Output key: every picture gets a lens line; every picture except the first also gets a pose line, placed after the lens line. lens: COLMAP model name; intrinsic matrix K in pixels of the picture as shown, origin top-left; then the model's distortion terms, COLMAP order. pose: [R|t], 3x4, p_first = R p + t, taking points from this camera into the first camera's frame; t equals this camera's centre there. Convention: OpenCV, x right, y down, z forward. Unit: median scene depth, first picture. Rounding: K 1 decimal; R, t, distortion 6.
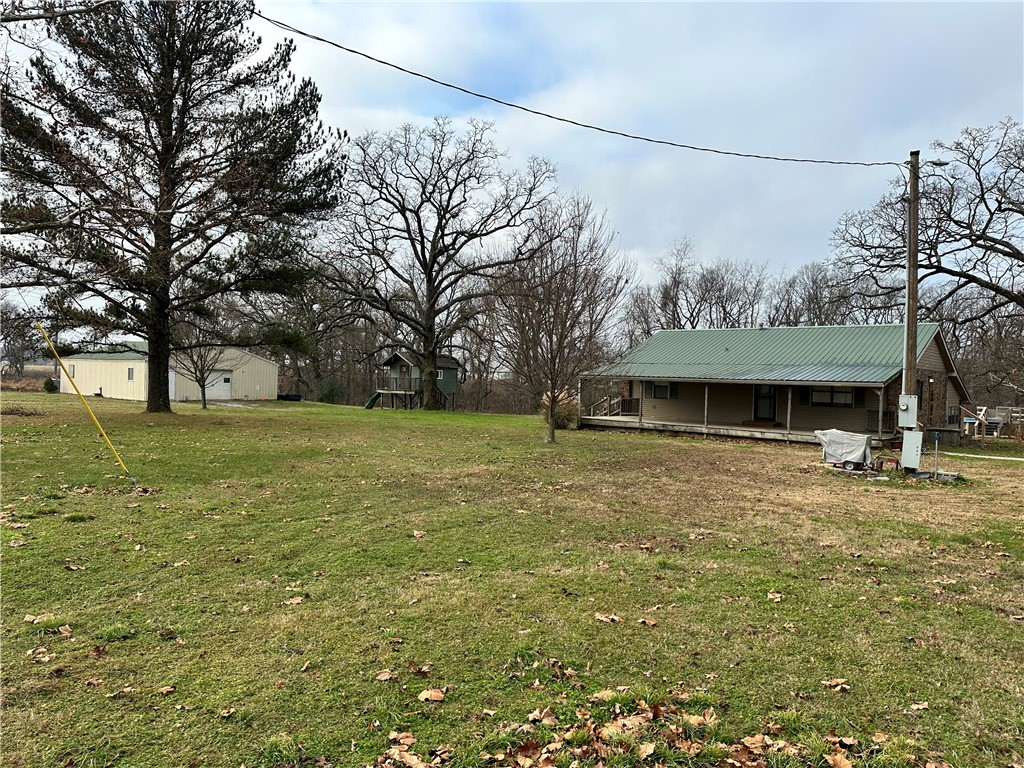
lens RADIAL K [[705.2, 0, 512.0], [0, 705.2, 384.0], [0, 0, 1]] dist [0.065824, -0.090649]
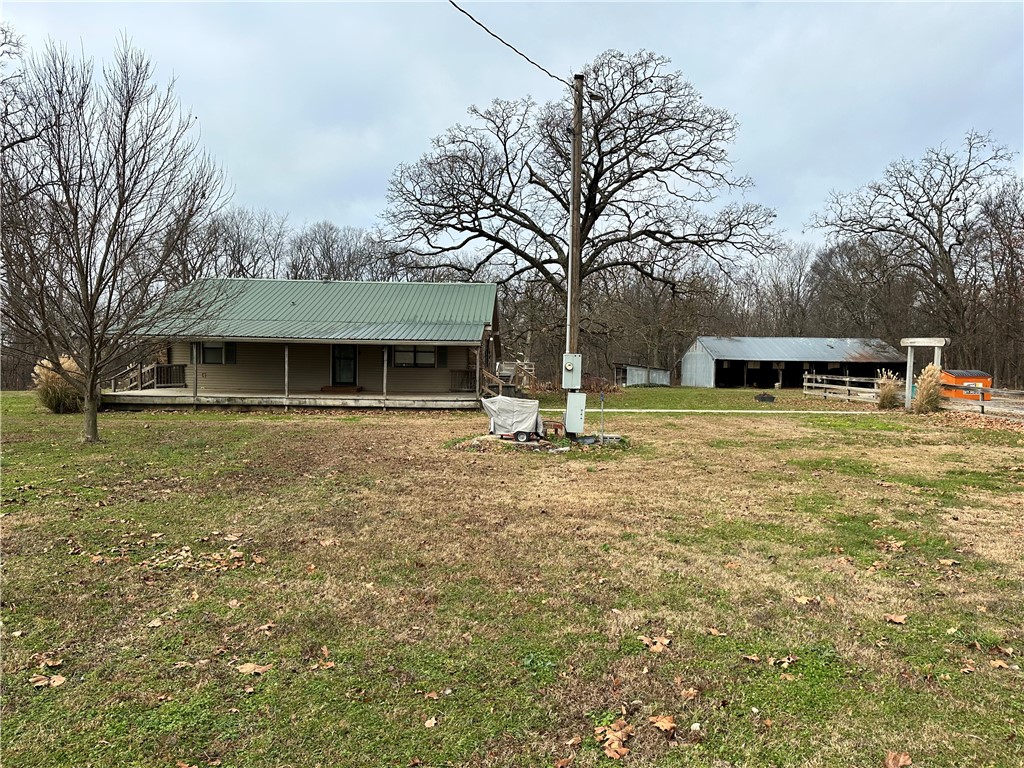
lens RADIAL K [[693.3, 0, 512.0], [0, 693.3, 384.0], [0, 0, 1]] dist [0.076432, -0.000226]
pose [[0.767254, -0.049390, 0.639439, -0.038995], [0.013388, 0.998047, 0.061024, -0.000374], [-0.641204, -0.038260, 0.766416, 0.205380]]
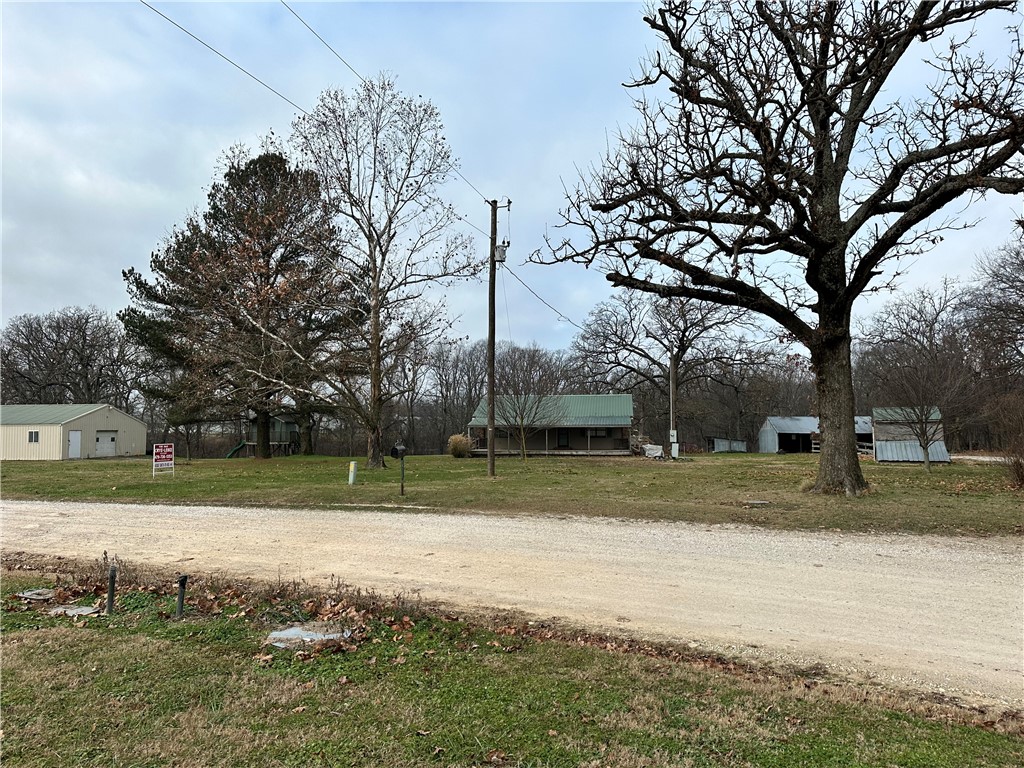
lens RADIAL K [[713.7, 0, 503.5], [0, 713.7, 385.1], [0, 0, 1]] dist [0.080205, -0.085580]
pose [[0.852861, -0.000616, 0.522138, -0.772320], [0.032488, 0.998124, -0.051889, -0.018437], [-0.521126, 0.061217, 0.851281, -0.537912]]
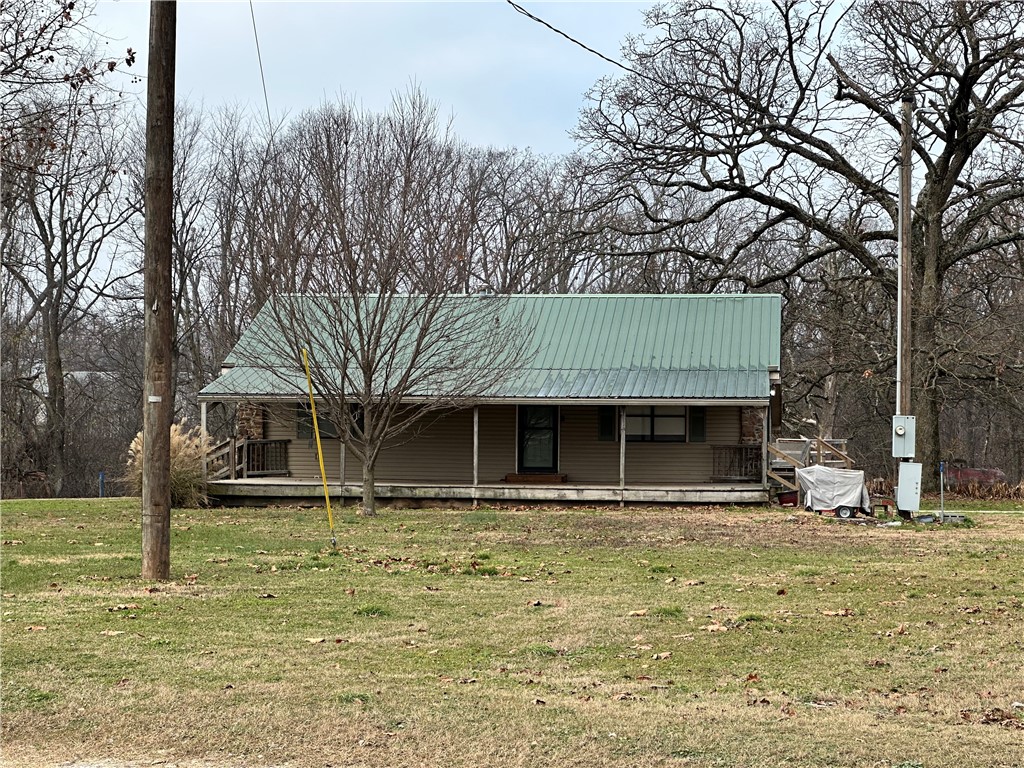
lens RADIAL K [[2280.7, 0, 512.0], [0, 2280.7, 384.0], [0, 0, 1]] dist [-0.025338, 2.876640]
pose [[0.831203, -0.015894, 0.555742, -0.631119], [0.021783, 0.999755, -0.003989, -0.009324], [-0.555542, 0.015421, 0.831346, -0.435990]]
